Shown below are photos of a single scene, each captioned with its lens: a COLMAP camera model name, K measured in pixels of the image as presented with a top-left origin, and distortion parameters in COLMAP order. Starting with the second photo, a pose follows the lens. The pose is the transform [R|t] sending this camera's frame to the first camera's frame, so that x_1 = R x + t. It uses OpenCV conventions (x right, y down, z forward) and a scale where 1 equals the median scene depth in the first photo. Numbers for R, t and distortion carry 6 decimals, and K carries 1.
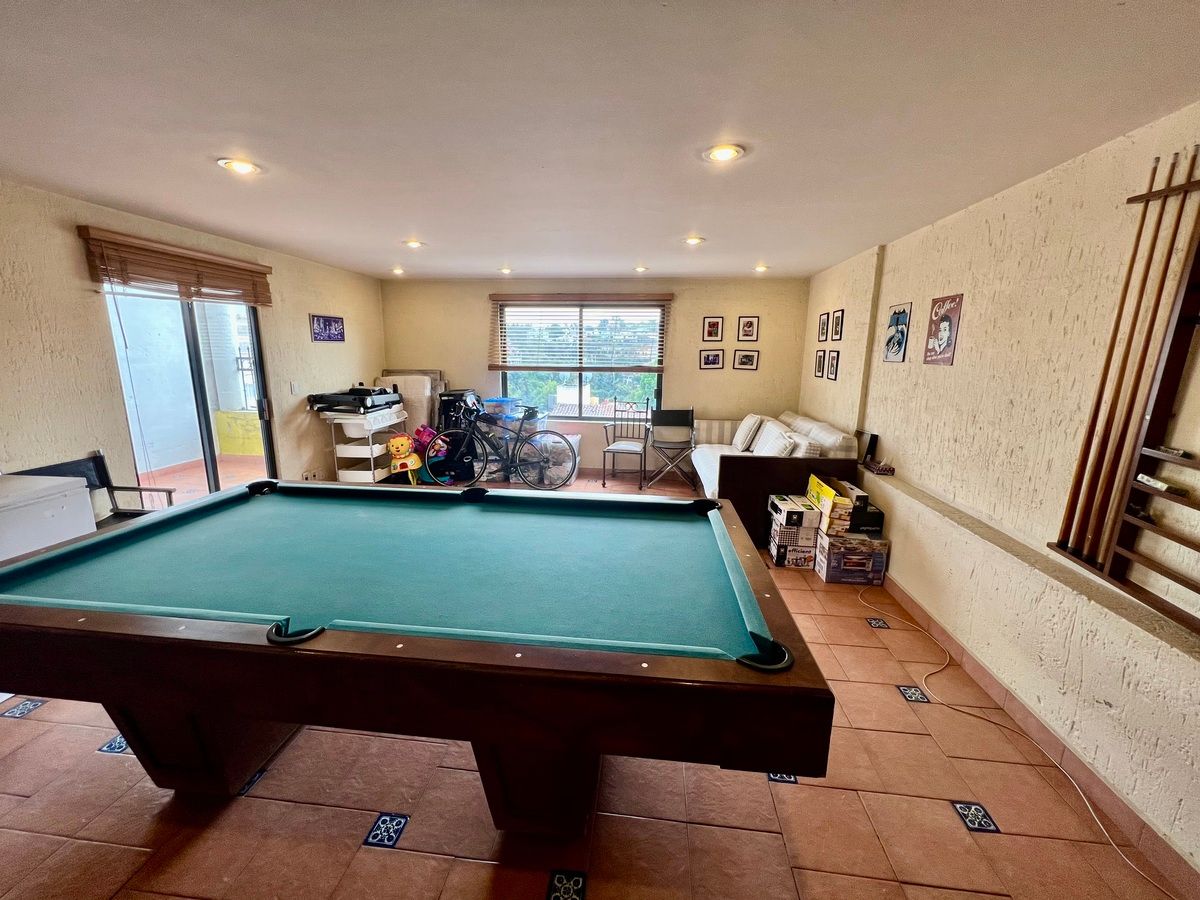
lens RADIAL K [[480.5, 0, 595.3], [0, 480.5, 449.1], [0, 0, 1]] dist [-0.004111, 0.001039]
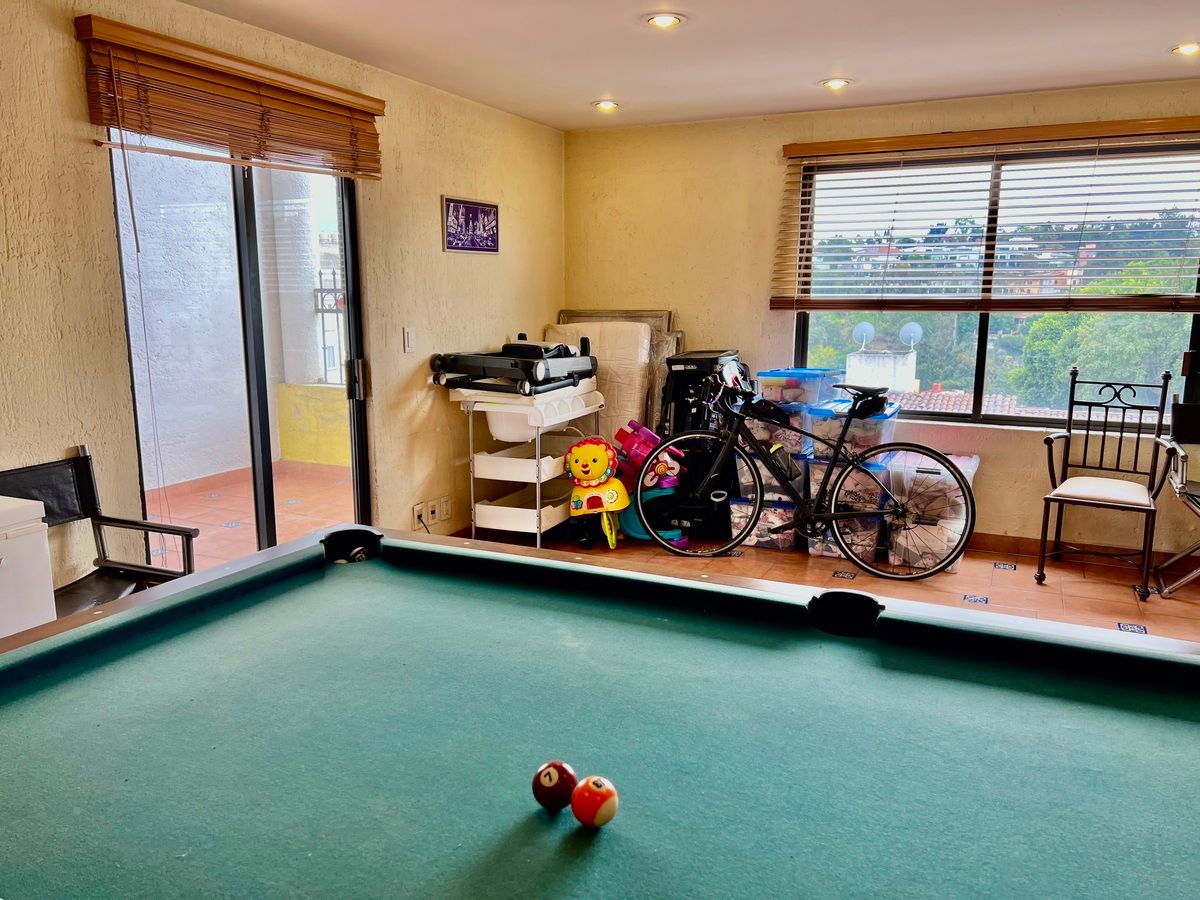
lens RADIAL K [[895.2, 0, 604.2], [0, 895.2, 456.8], [0, 0, 1]] dist [0.033555, -0.035784]
pose [[0.947823, 0.047555, -0.315229, -0.107194], [-0.053566, 0.998510, -0.010428, -0.003309], [0.314264, 0.026770, 0.948958, 0.139802]]
